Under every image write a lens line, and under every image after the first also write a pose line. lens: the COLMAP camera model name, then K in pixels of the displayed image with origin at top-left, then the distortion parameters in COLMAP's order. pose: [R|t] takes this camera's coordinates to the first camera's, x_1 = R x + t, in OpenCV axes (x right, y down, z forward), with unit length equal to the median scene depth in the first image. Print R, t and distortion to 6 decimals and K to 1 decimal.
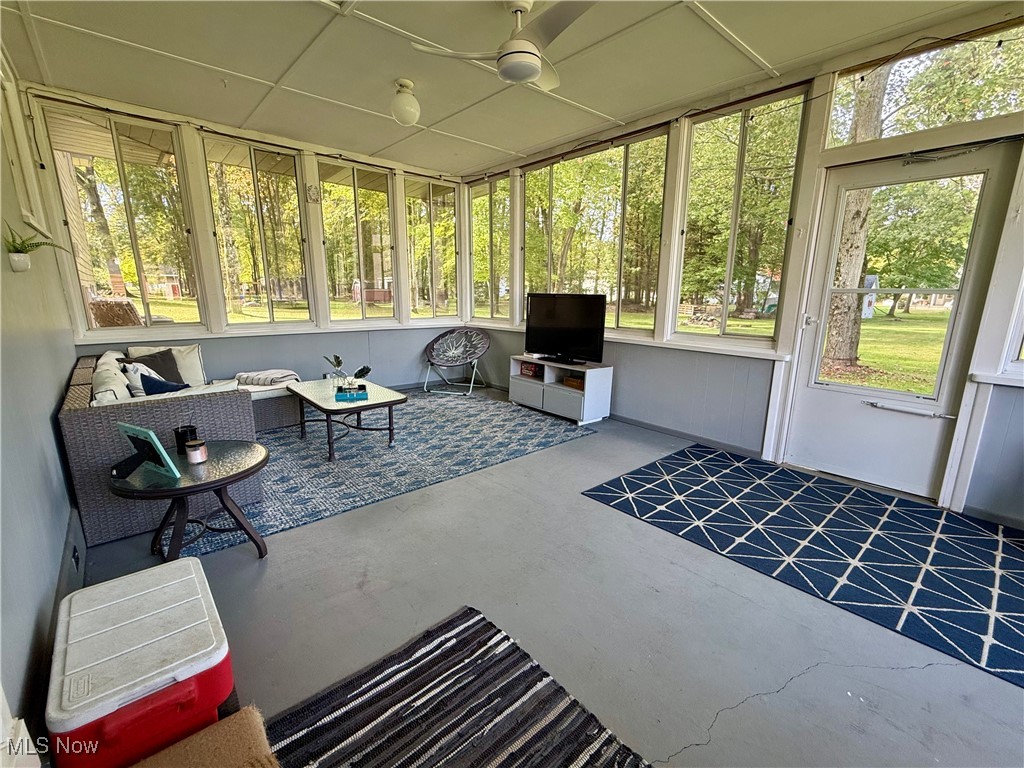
lens RADIAL K [[453.8, 0, 506.1], [0, 453.8, 385.5], [0, 0, 1]] dist [-0.000980, -0.000577]
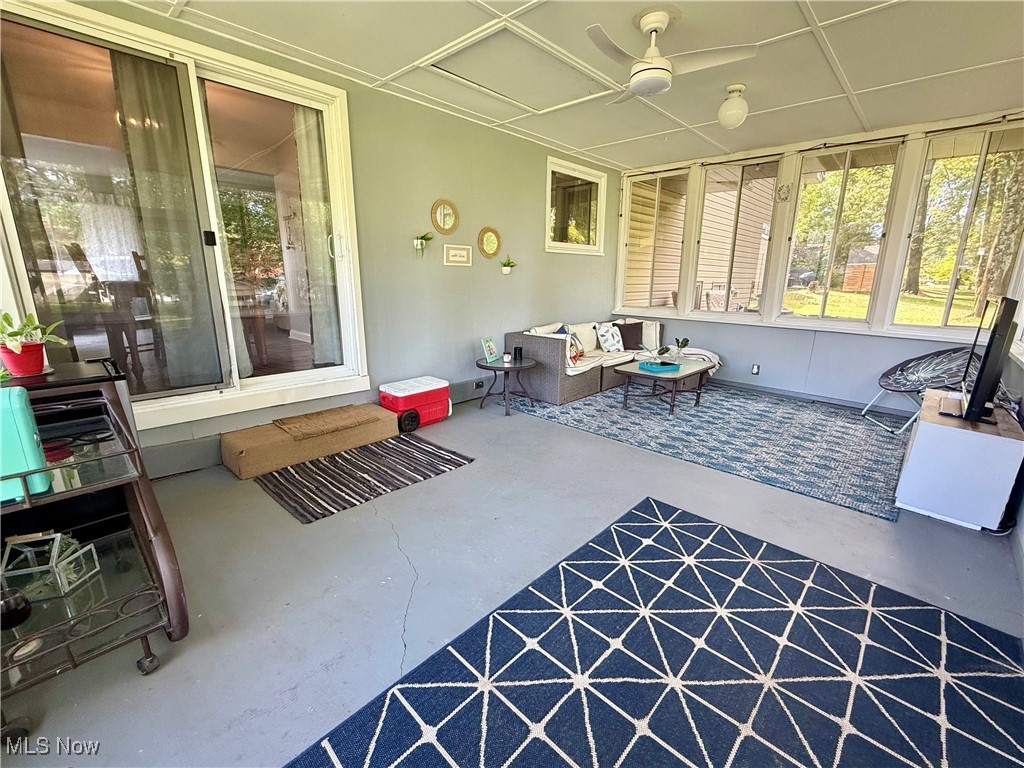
lens RADIAL K [[453.8, 0, 506.1], [0, 453.8, 385.5], [0, 0, 1]] dist [-0.000980, -0.000577]
pose [[0.064603, 0.223694, -0.972516, 0.851944], [-0.220206, 0.953724, 0.204743, -0.096598], [0.973312, 0.200927, 0.110872, 0.465350]]
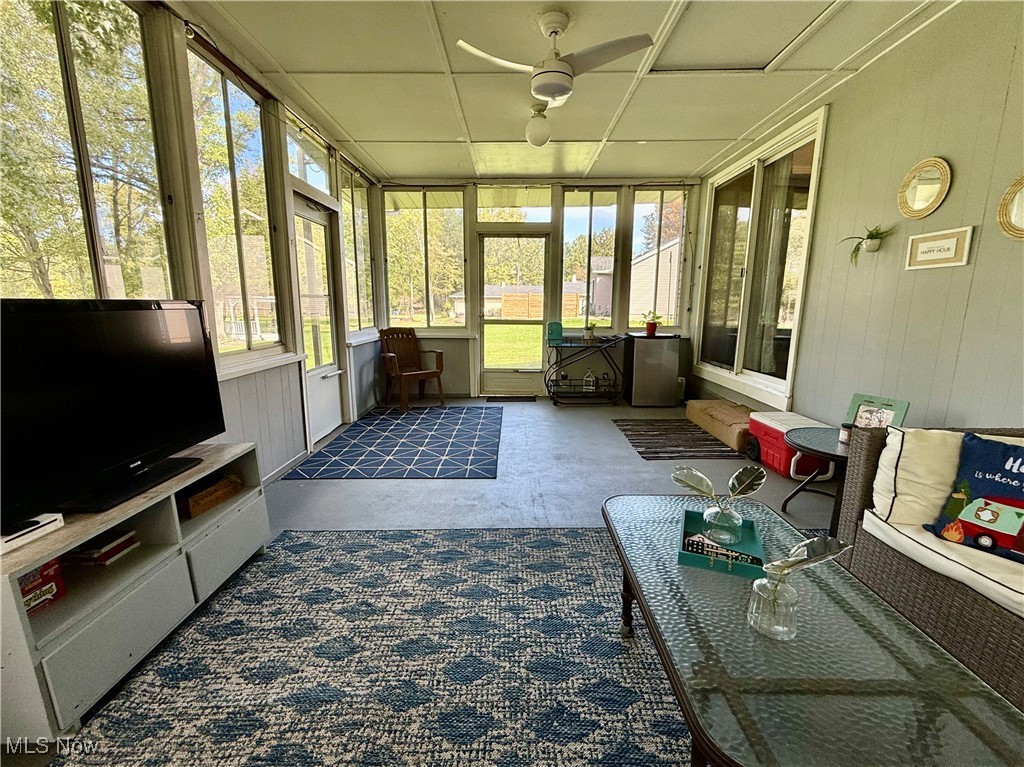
lens RADIAL K [[418.6, 0, 520.4], [0, 418.6, 377.3], [0, 0, 1]] dist [0.000410, -0.000035]
pose [[-0.750793, -0.121890, 0.649194, -0.428522], [0.134904, 0.933815, 0.331347, -0.269679], [-0.646615, 0.336352, -0.684658, 1.318401]]
